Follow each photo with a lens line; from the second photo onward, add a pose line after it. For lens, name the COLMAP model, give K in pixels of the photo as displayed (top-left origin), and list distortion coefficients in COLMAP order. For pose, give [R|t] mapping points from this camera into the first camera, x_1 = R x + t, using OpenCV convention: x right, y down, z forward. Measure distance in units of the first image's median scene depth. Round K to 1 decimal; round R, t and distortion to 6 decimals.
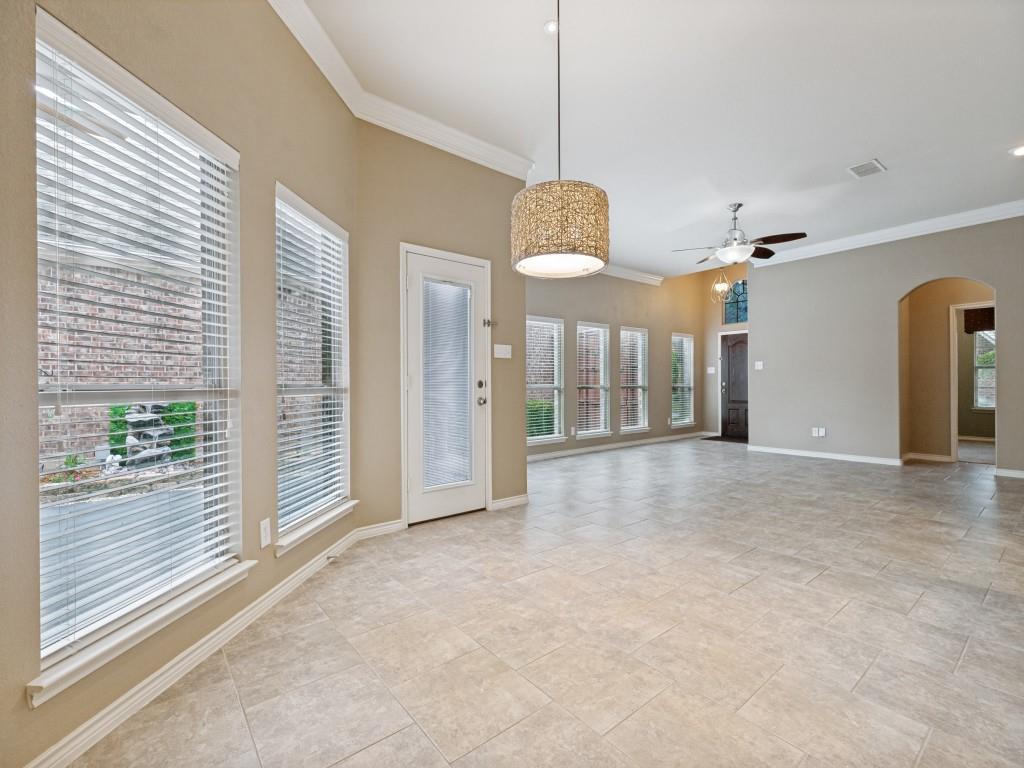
lens RADIAL K [[454.9, 0, 509.0], [0, 454.9, 387.0], [0, 0, 1]] dist [-0.000225, -0.000118]
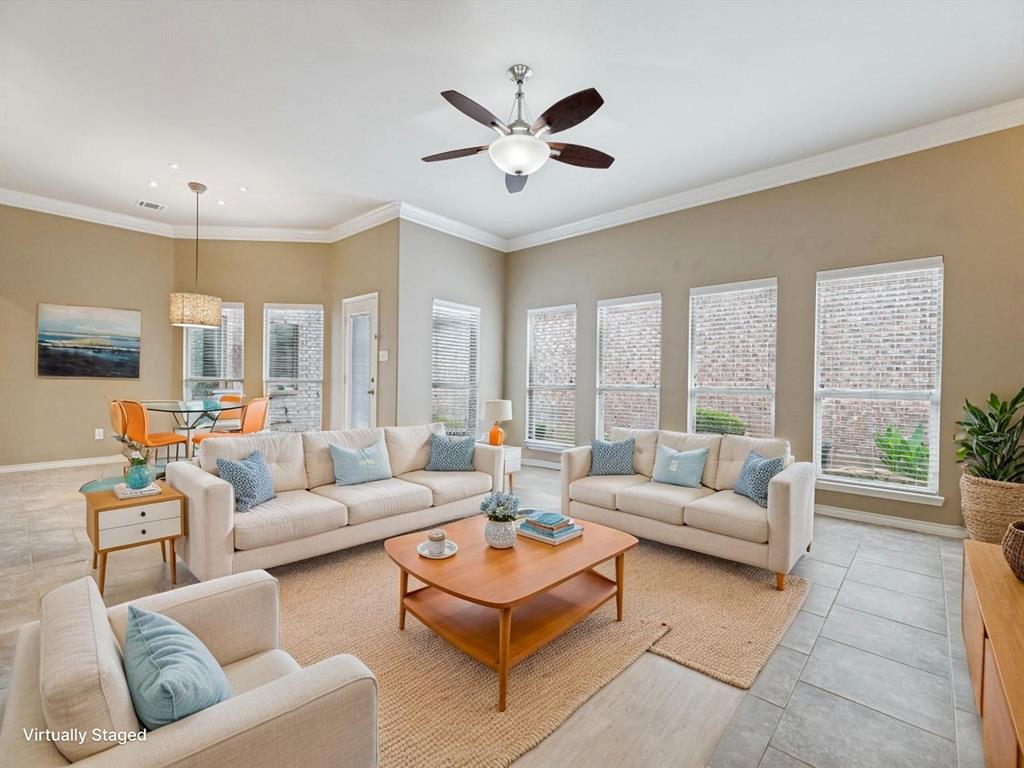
lens RADIAL K [[458.0, 0, 512.0], [0, 458.0, 384.0], [0, 0, 1]] dist [-0.001929, -0.000172]
pose [[0.153600, 0.014150, -0.988032, 1.555006], [-0.020127, 0.999735, 0.011189, -0.020968], [0.987928, 0.018167, 0.153844, 1.319880]]
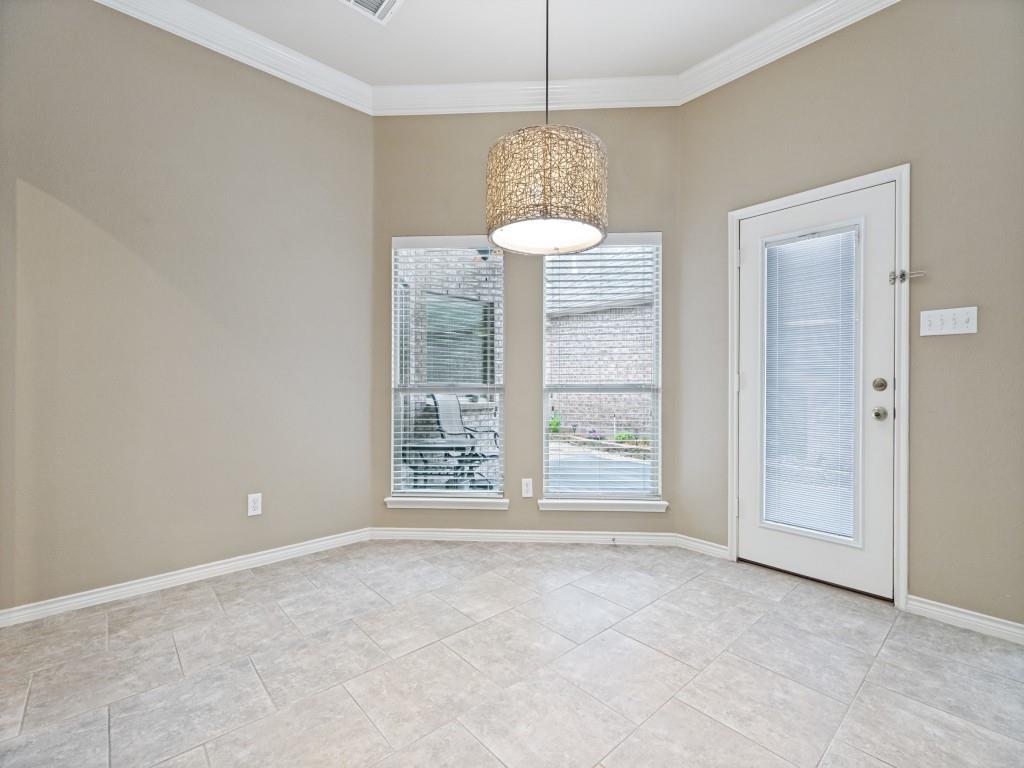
lens RADIAL K [[454.9, 0, 509.0], [0, 454.9, 387.0], [0, 0, 1]] dist [-0.000225, -0.000118]
pose [[0.051714, 0.011335, -0.998598, 0.544807], [-0.005457, 0.999924, 0.011068, -0.007600], [0.998647, 0.004877, 0.051772, 0.532994]]
